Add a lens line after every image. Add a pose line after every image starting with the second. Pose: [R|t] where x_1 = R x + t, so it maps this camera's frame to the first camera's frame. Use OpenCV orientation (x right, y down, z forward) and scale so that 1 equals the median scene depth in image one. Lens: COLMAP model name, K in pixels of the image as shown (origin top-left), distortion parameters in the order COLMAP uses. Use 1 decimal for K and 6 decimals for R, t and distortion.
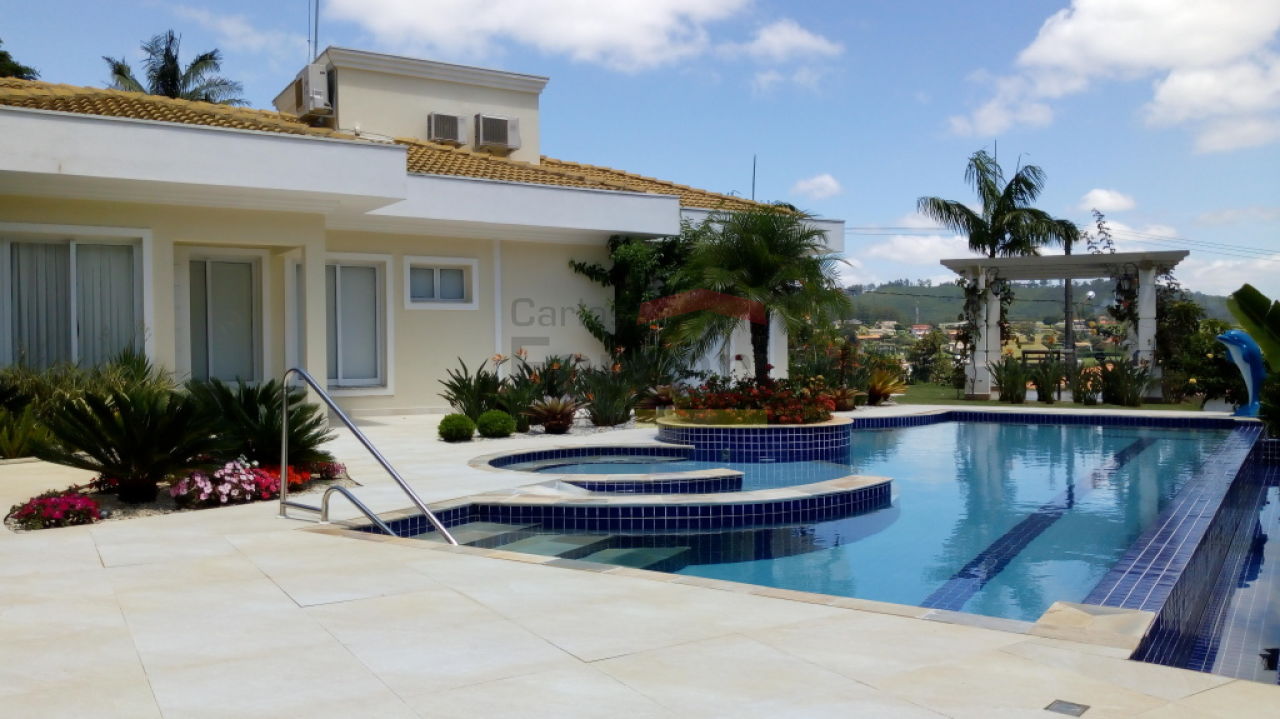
lens RADIAL K [[1006.6, 0, 638.0], [0, 1006.6, 351.5], [0, 0, 1]] dist [0.077318, -0.171647]
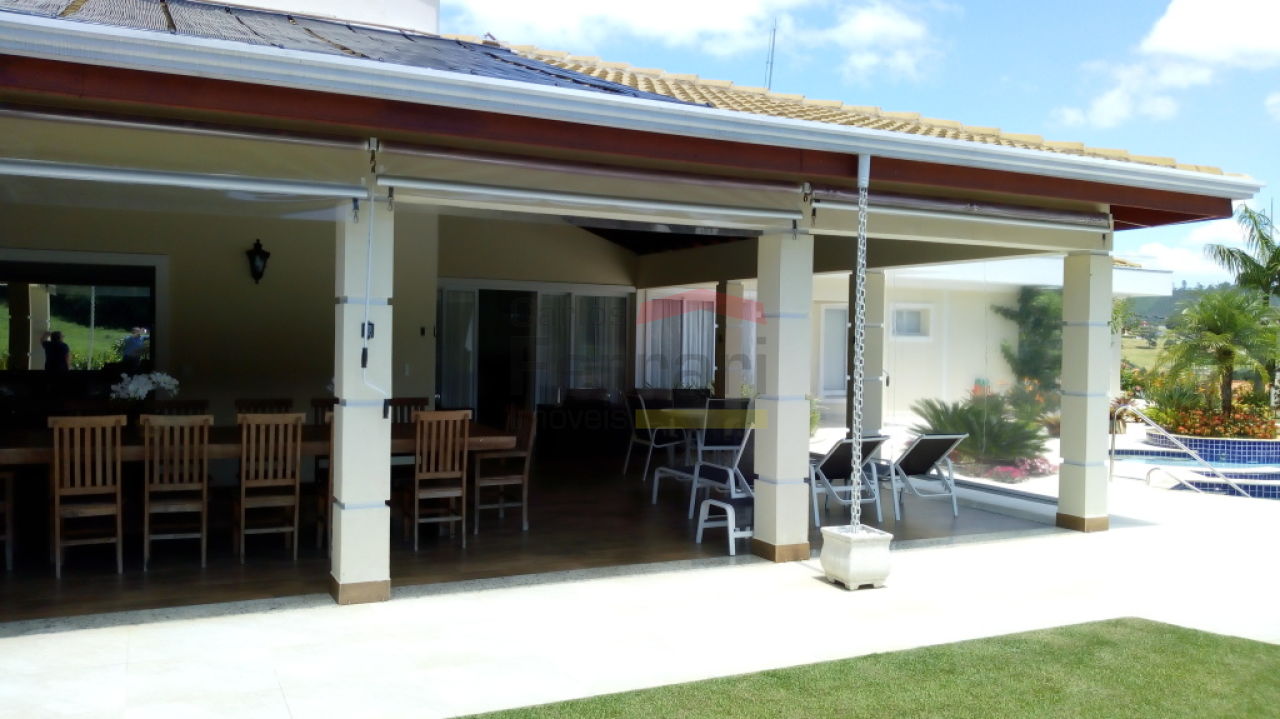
lens RADIAL K [[1019.0, 0, 640.6], [0, 1019.0, 354.5], [0, 0, 1]] dist [0.000779, -0.000311]
pose [[0.995216, 0.032702, -0.092067, -0.445907], [-0.031546, 0.999404, 0.013985, -0.032471], [0.092469, -0.011013, 0.995655, -0.420636]]
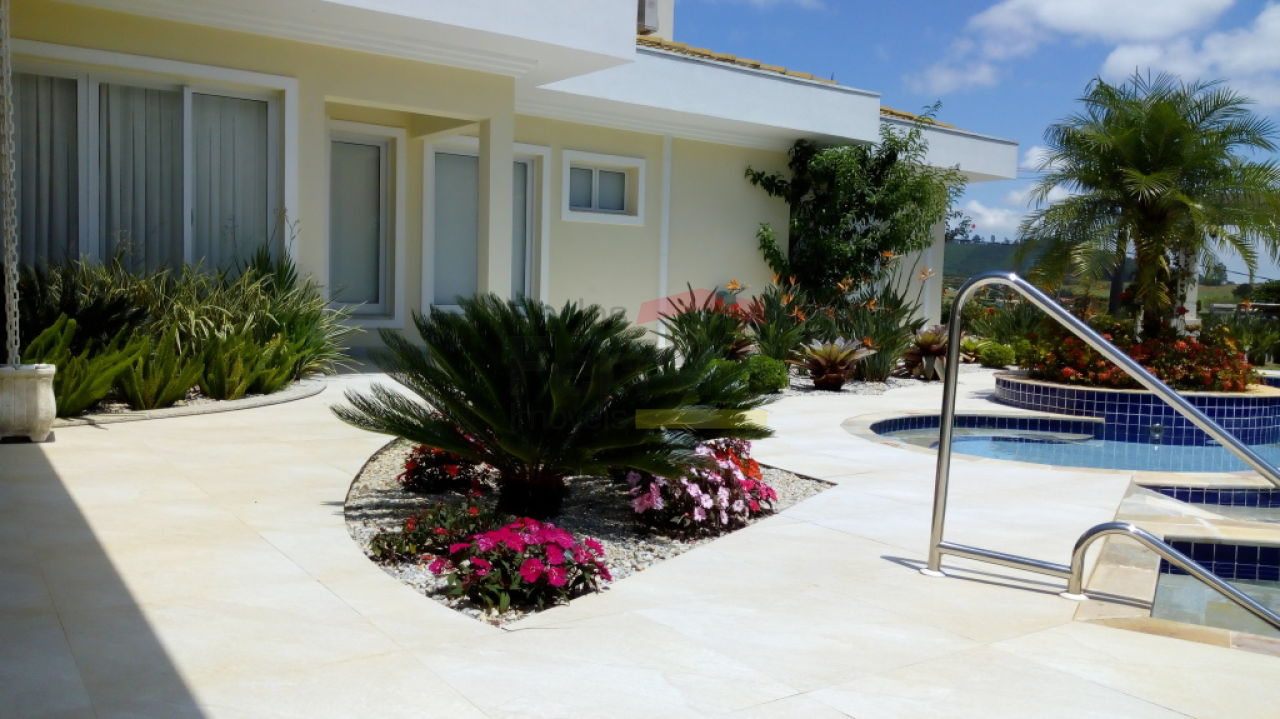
lens RADIAL K [[998.6, 0, 640.0], [0, 998.6, 359.5], [0, 0, 1]] dist [0.051962, -0.155803]
pose [[0.997165, 0.037850, 0.065029, -0.220157], [-0.042004, 0.997081, 0.063758, 0.014518], [-0.062426, -0.066309, 0.995844, 0.221776]]
